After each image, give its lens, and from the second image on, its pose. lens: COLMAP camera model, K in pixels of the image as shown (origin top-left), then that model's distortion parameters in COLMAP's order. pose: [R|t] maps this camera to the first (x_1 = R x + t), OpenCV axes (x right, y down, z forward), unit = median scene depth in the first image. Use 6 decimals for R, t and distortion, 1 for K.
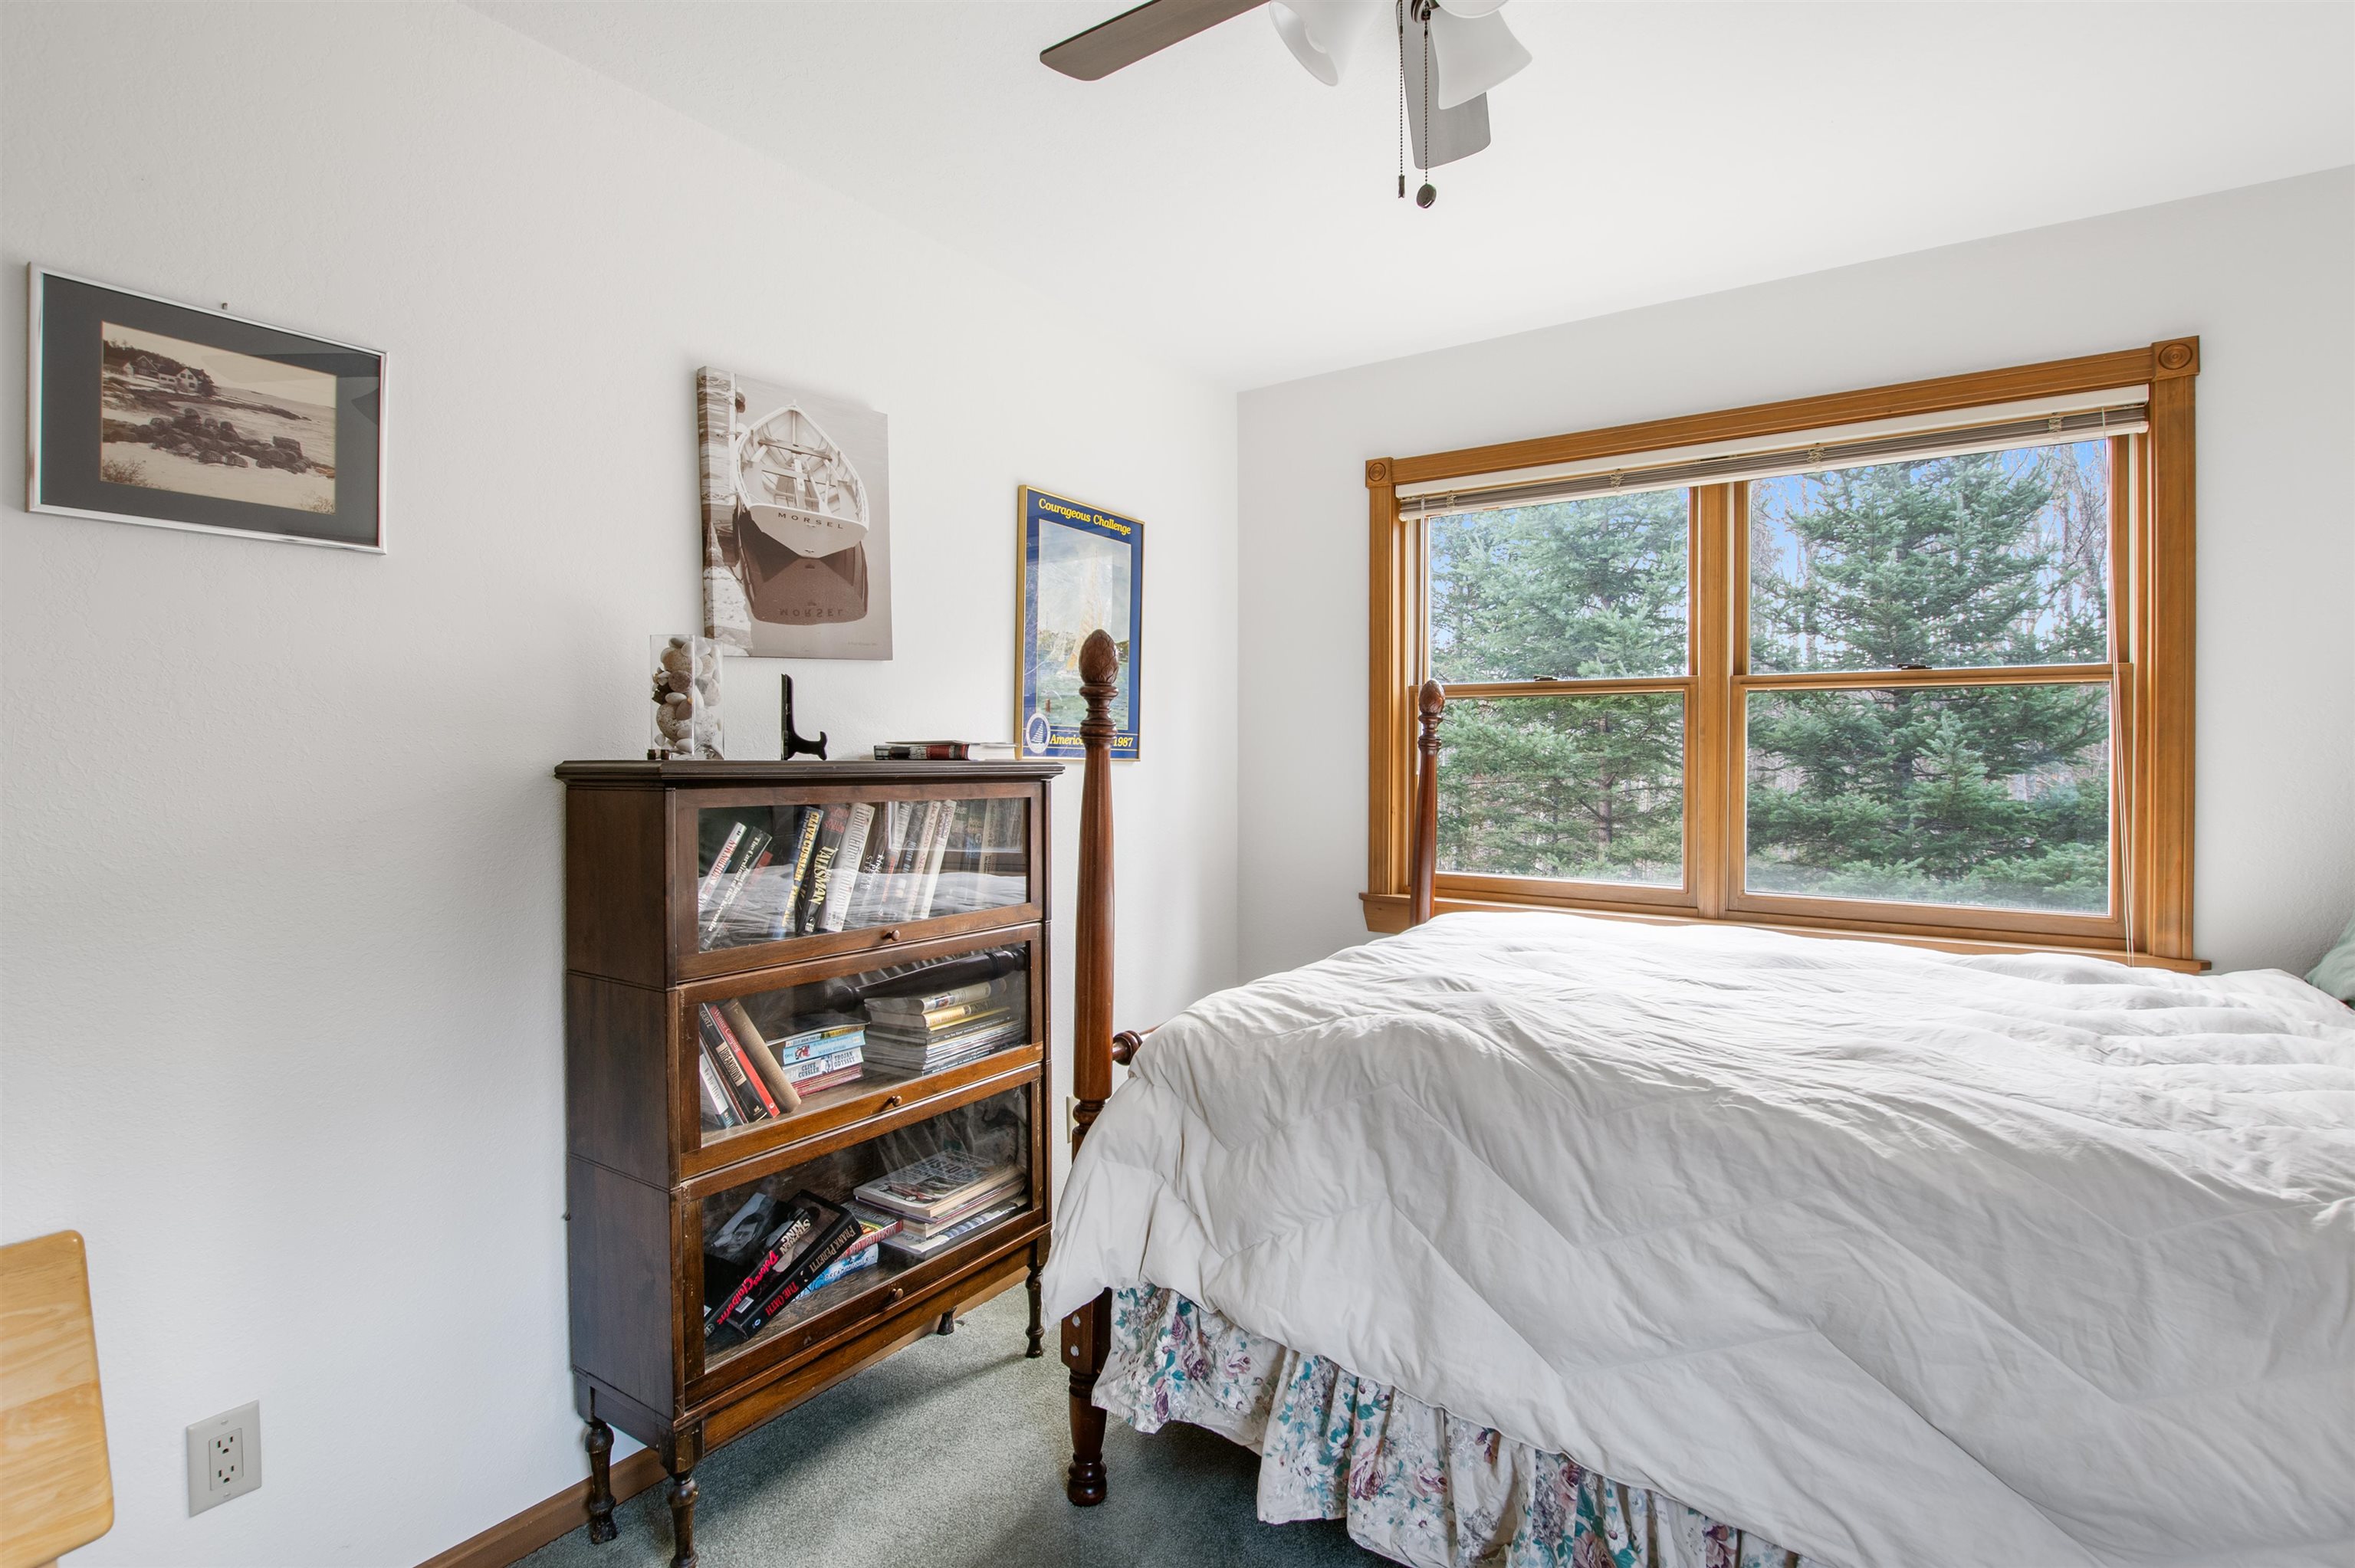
lens RADIAL K [[1069.2, 0, 1177.5], [0, 1069.2, 753.7], [0, 0, 1]] dist [-0.041704, 0.008385]
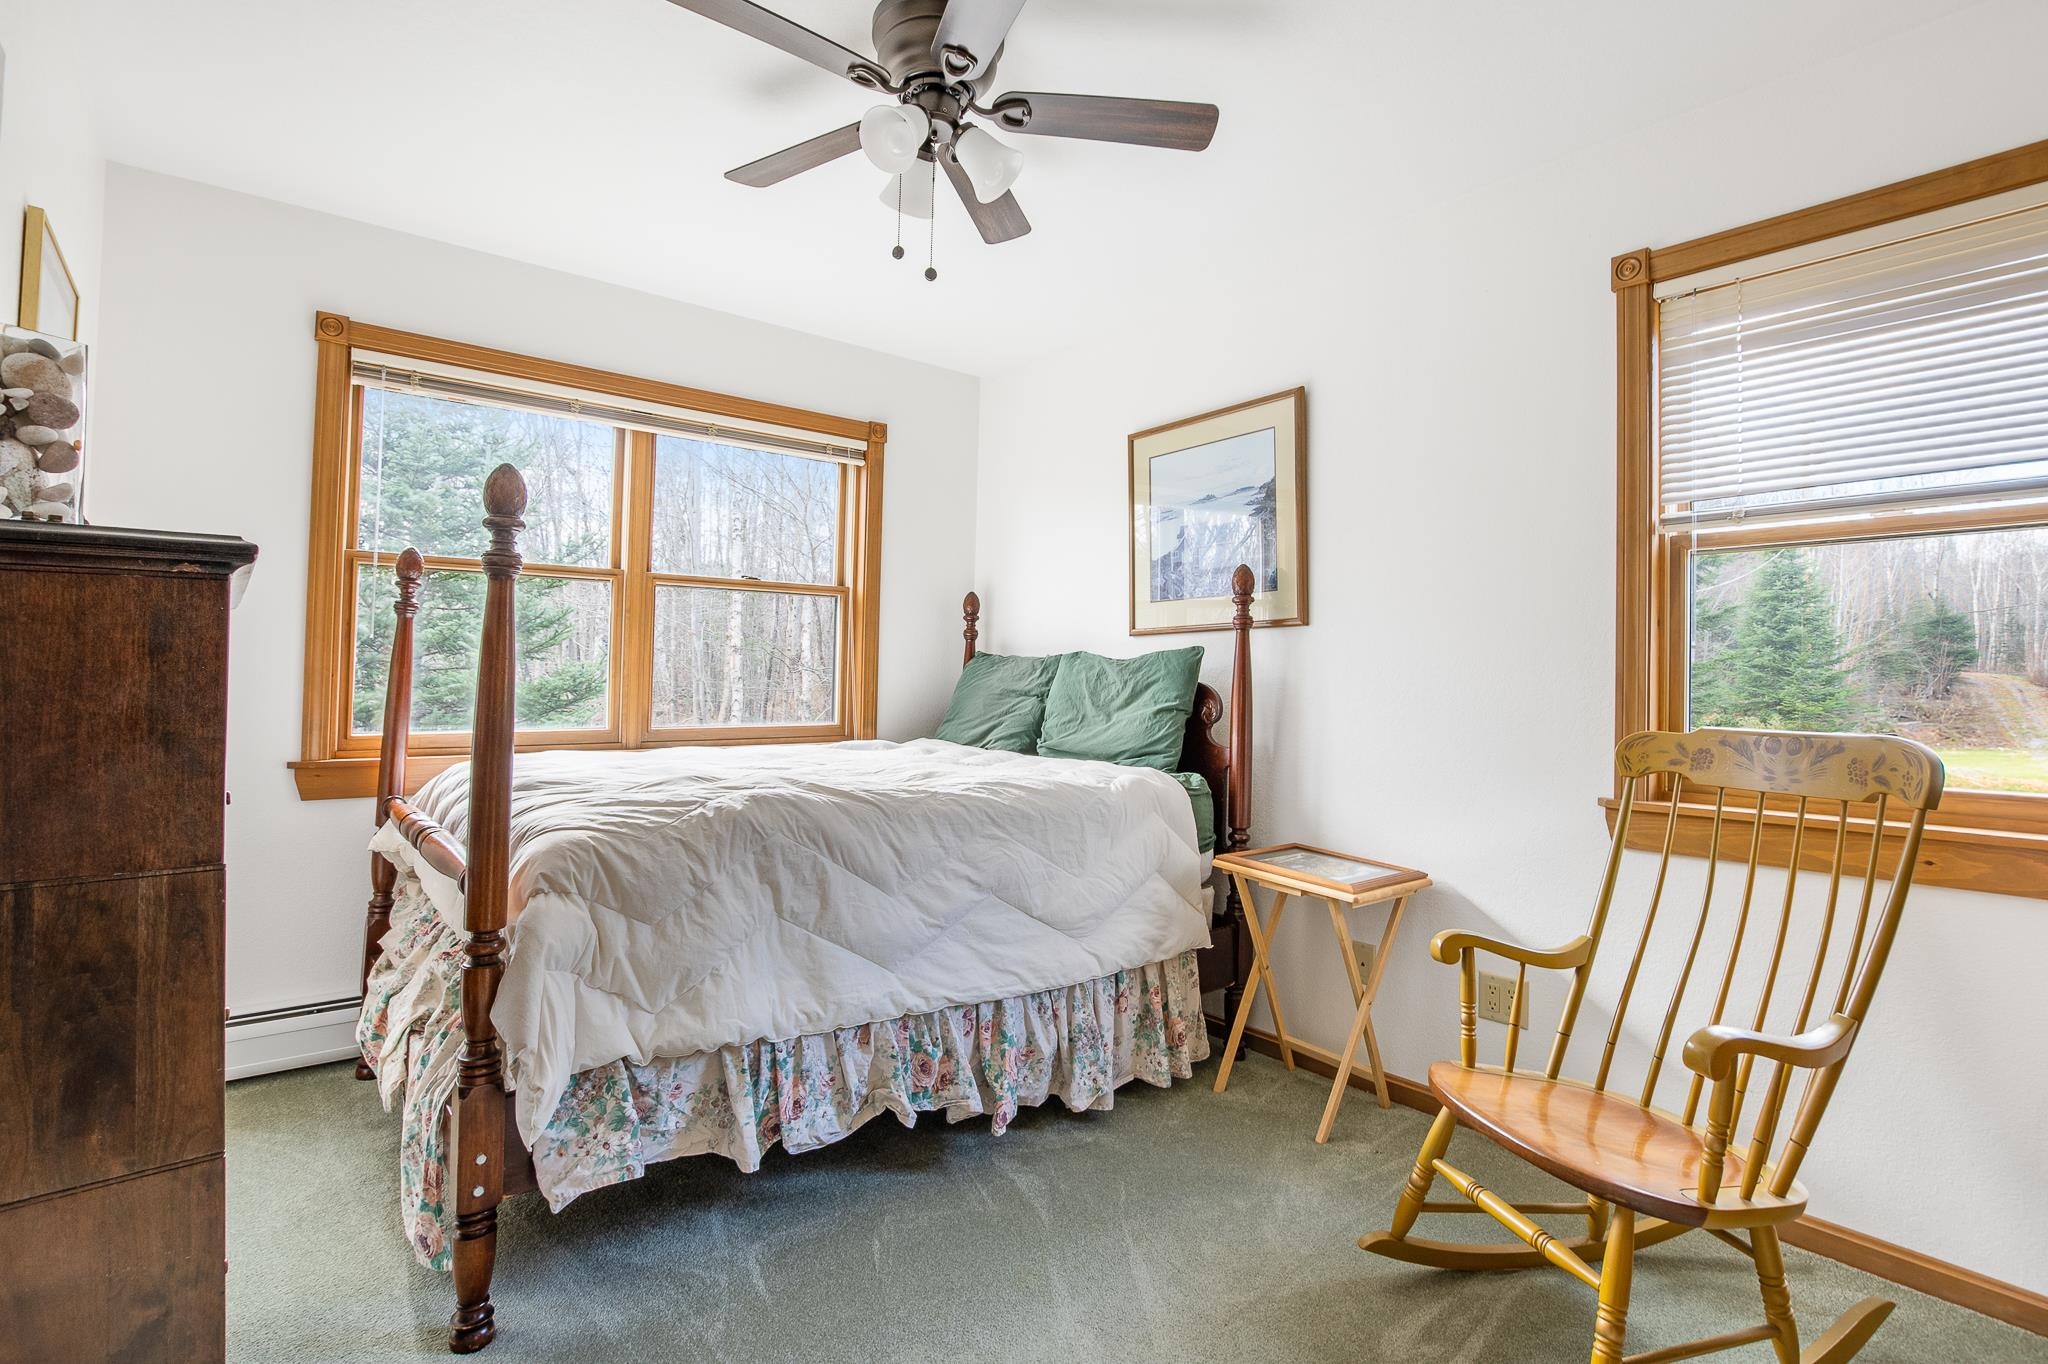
lens RADIAL K [[930.0, 0, 1024.0], [0, 930.0, 655.6], [0, 0, 1]] dist [-0.041704, 0.008385]
pose [[0.299533, 0.017860, 0.953919, -0.885388], [-0.015119, 0.999788, -0.013971, 0.083285], [-0.953966, -0.010238, 0.299740, 0.310349]]
